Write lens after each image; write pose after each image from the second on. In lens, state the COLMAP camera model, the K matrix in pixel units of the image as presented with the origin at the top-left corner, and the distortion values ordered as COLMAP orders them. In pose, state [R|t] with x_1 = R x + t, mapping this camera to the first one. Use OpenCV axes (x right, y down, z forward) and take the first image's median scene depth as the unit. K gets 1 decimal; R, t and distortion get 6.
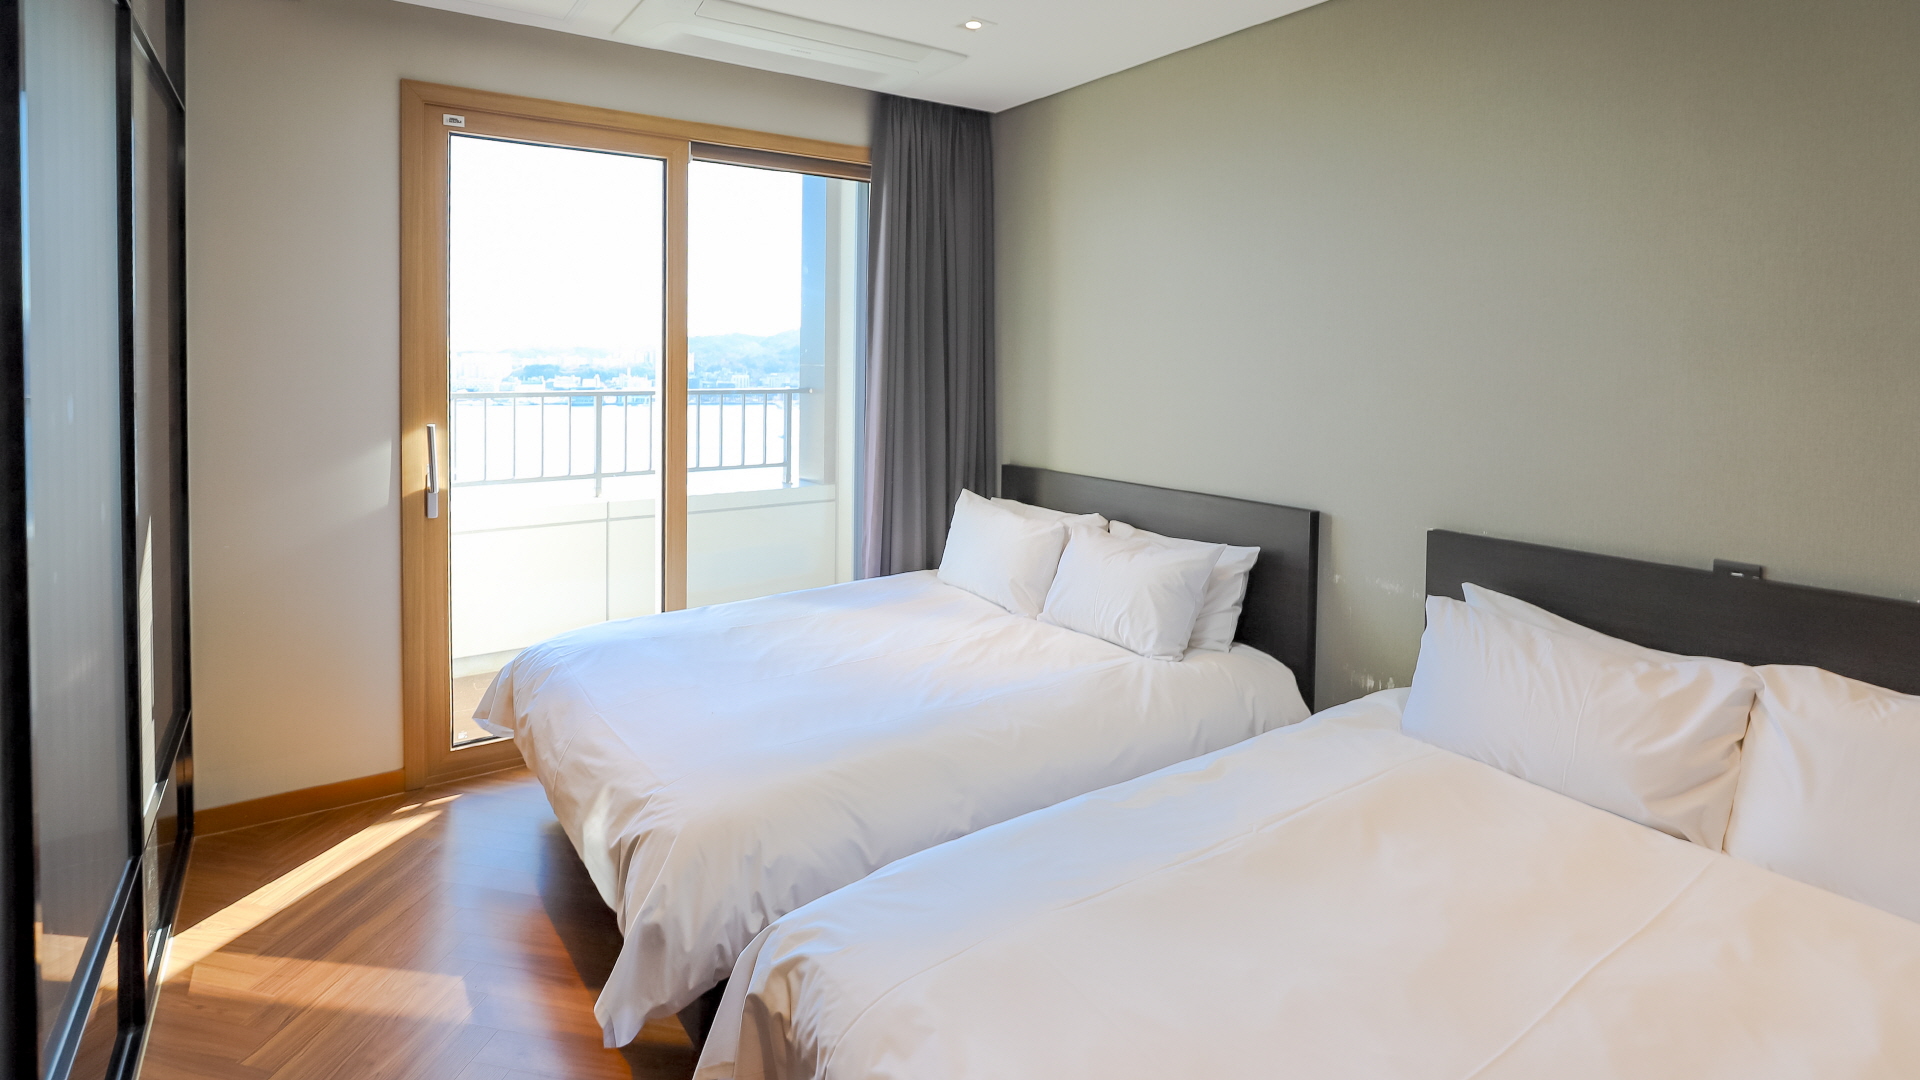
lens RADIAL K [[956.7, 0, 965.2], [0, 956.7, 519.7], [0, 0, 1]] dist [-0.005339, 0.002143]
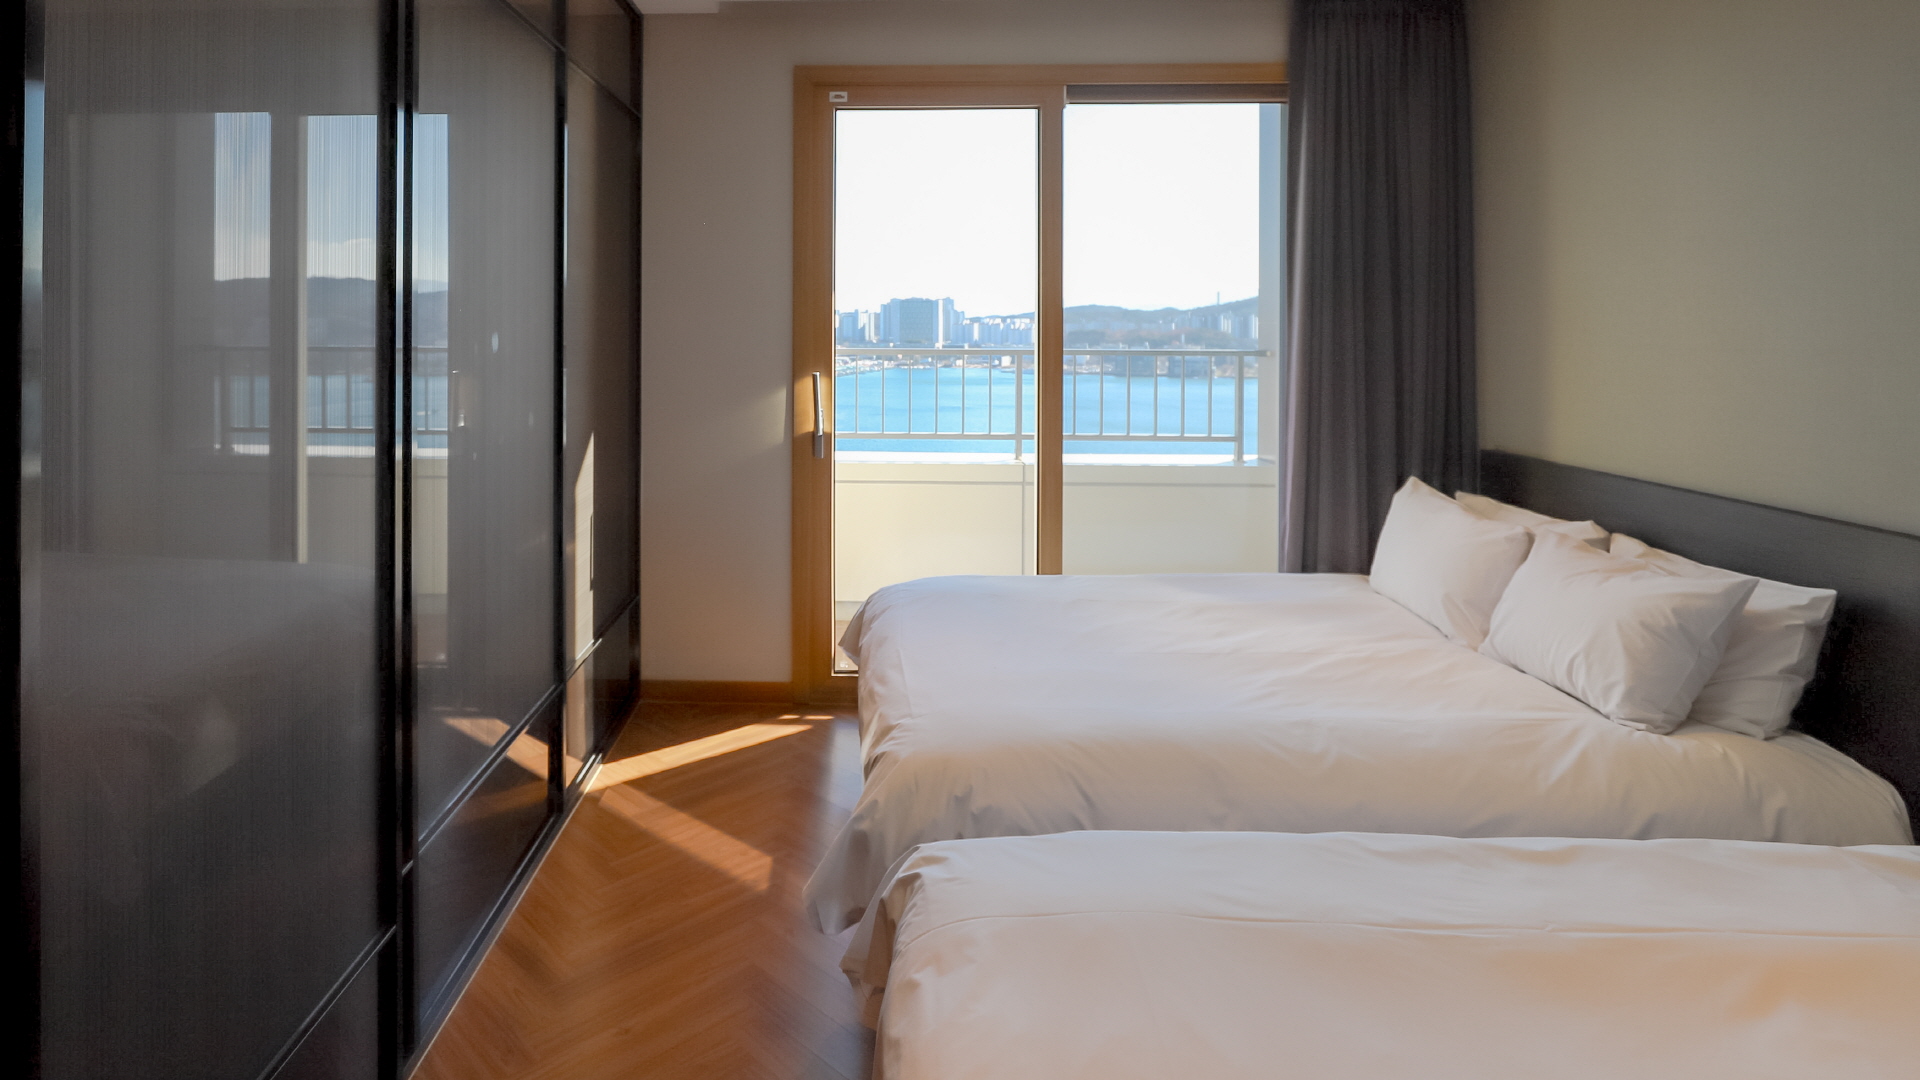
lens RADIAL K [[1185.4, 0, 958.4], [0, 1185.4, 544.1], [0, 0, 1]] dist [-0.003402, -0.000819]
pose [[0.810085, 0.098947, -0.577903, 0.345774], [-0.092482, 0.994882, 0.040703, 0.024034], [0.578972, 0.020472, 0.815090, -0.023844]]
